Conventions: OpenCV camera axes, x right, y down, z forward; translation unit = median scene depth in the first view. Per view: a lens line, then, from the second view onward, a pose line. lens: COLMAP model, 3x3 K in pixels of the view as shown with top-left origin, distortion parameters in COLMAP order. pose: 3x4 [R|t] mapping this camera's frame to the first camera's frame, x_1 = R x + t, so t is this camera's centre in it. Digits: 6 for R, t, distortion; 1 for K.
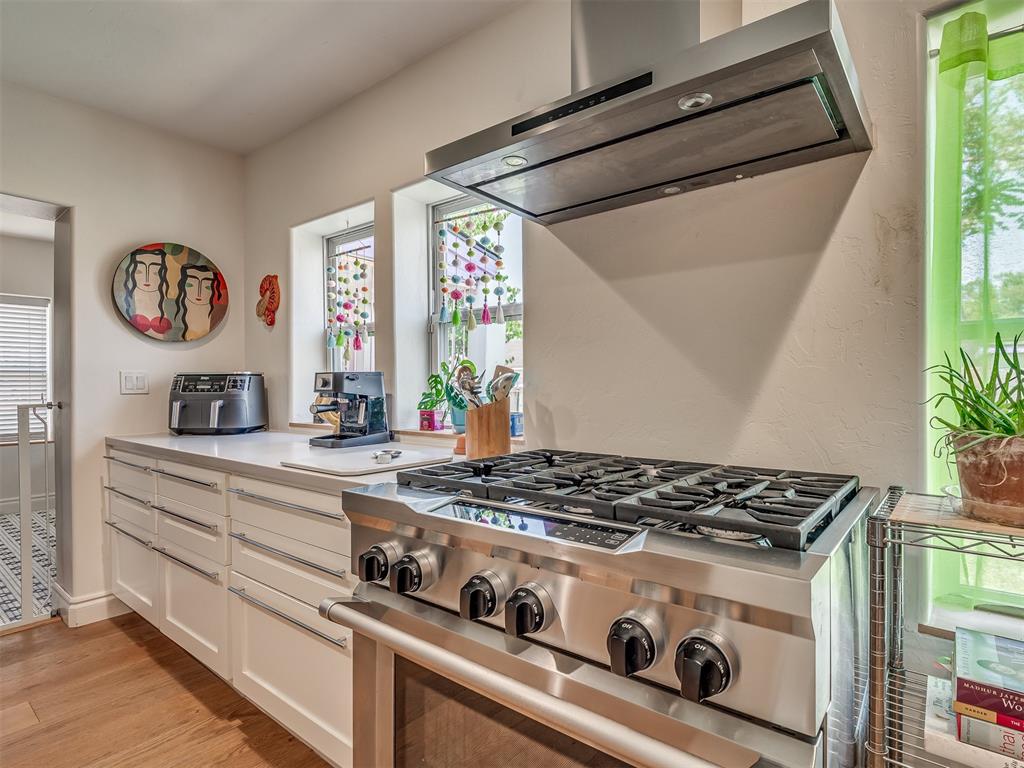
lens RADIAL K [[506.0, 0, 551.9], [0, 506.0, 388.0], [0, 0, 1]] dist [0.004600, -0.010156]
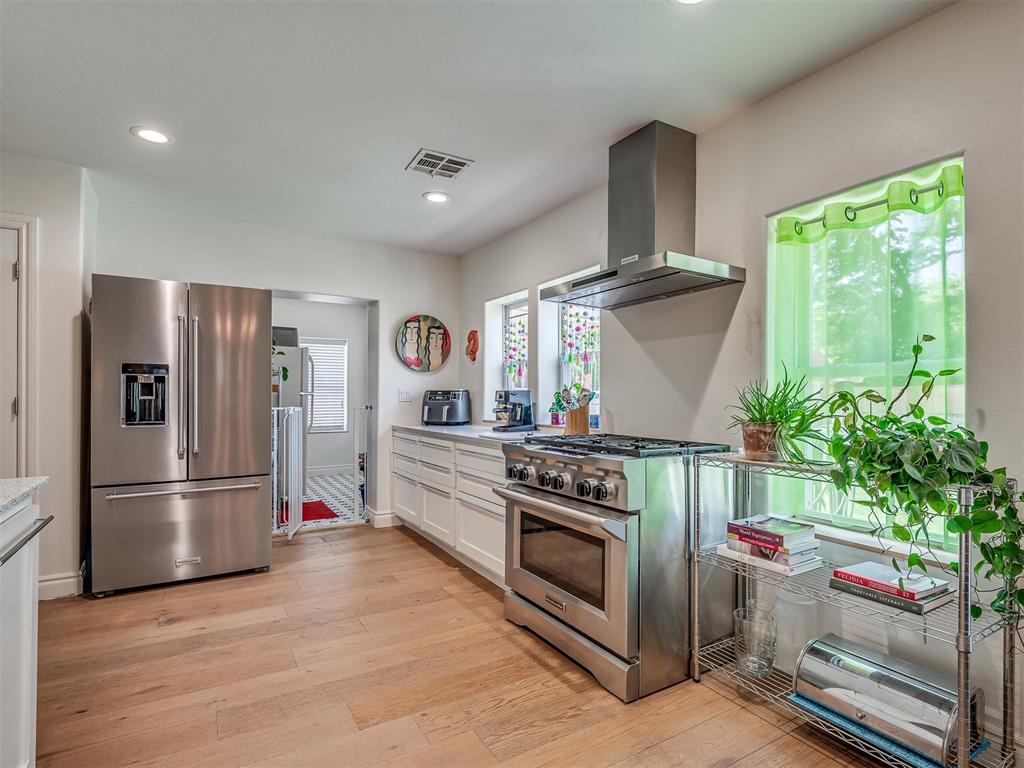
lens RADIAL K [[545.7, 0, 512.0], [0, 545.7, 384.0], [0, 0, 1]] dist [-0.000587, -0.014986]
pose [[0.910297, -0.003195, -0.413943, 0.347696], [-0.008433, 0.999620, -0.026262, -0.003112], [0.413869, 0.027397, 0.909924, -0.665150]]
